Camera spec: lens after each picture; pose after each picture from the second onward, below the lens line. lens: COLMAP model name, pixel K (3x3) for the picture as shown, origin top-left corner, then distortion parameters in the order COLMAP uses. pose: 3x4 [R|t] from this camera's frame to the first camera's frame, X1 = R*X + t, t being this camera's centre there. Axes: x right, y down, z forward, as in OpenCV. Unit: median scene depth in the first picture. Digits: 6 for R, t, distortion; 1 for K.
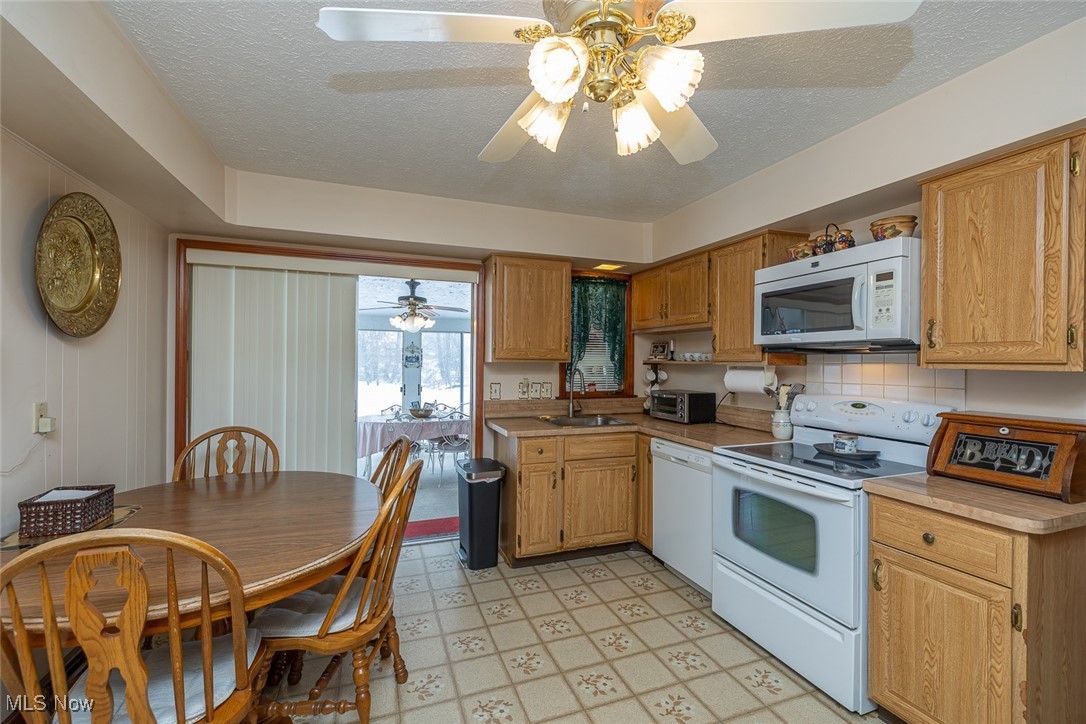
lens RADIAL K [[454.9, 0, 536.8], [0, 454.9, 363.6], [0, 0, 1]] dist [0.000371, 0.000369]
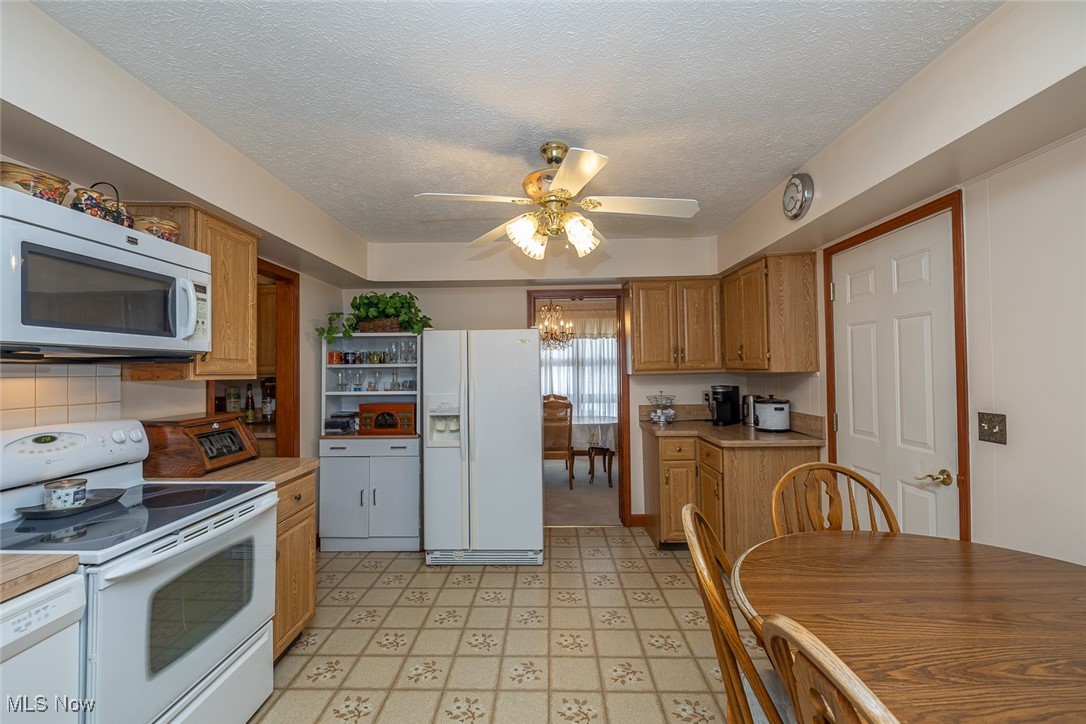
lens RADIAL K [[454.9, 0, 539.2], [0, 454.9, 363.8], [0, 0, 1]] dist [0.000371, 0.000369]
pose [[-0.929516, 0.005393, 0.368742, -0.181094], [0.002942, 0.999970, -0.007210, -0.010614], [-0.368769, -0.005617, -0.929504, 1.021933]]
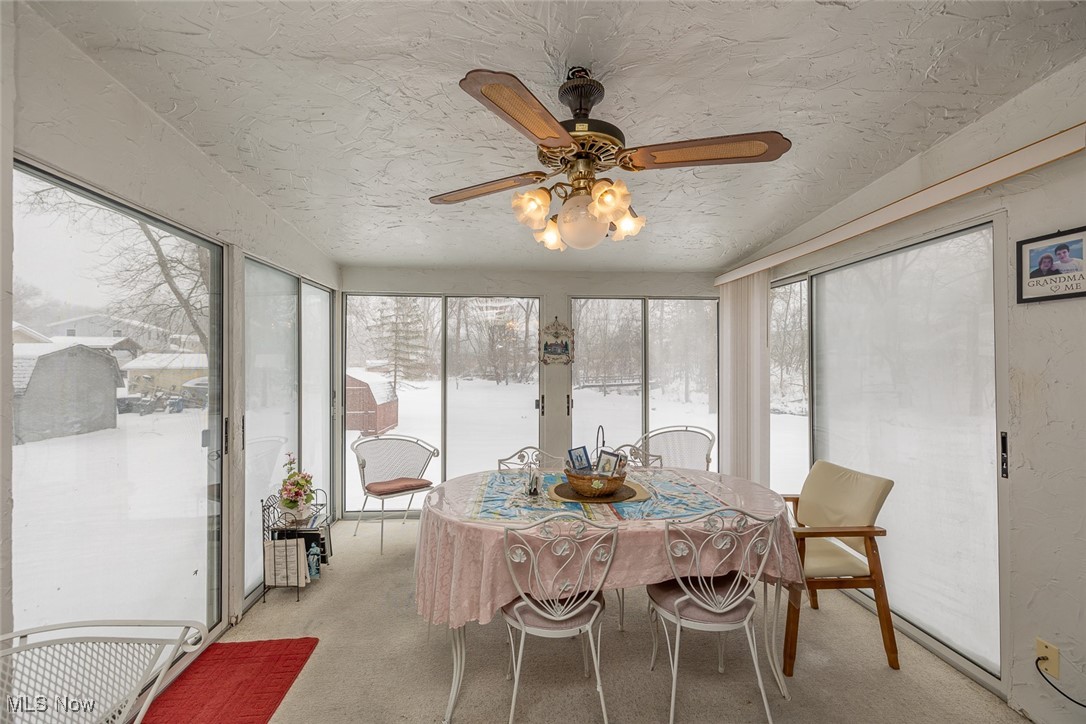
lens RADIAL K [[454.9, 0, 545.1], [0, 454.9, 360.2], [0, 0, 1]] dist [0.000371, 0.000369]
pose [[0.967855, -0.004981, -0.251460, -0.370195], [0.003368, 0.999971, -0.006847, 0.019073], [0.251487, 0.005780, 0.967843, 1.164118]]
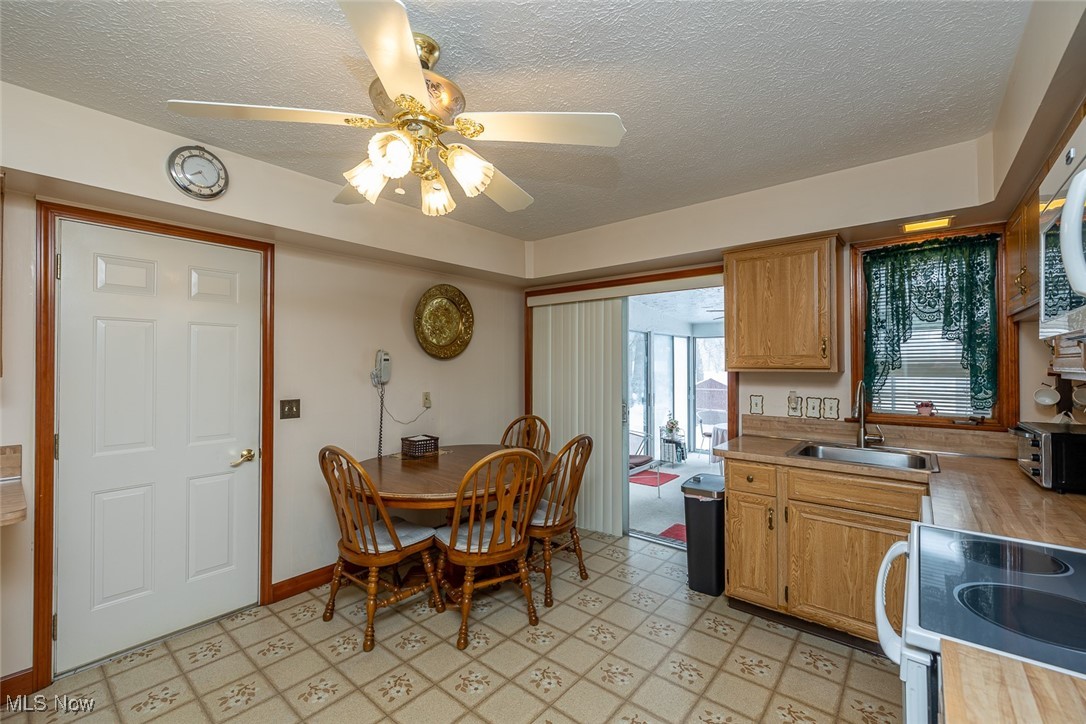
lens RADIAL K [[454.9, 0, 541.2], [0, 454.9, 362.6], [0, 0, 1]] dist [0.000371, 0.000369]
pose [[0.504482, -0.012960, -0.863325, 0.524648], [0.001876, 0.999901, -0.013915, -0.009762], [0.863420, 0.005400, 0.504457, 0.238514]]
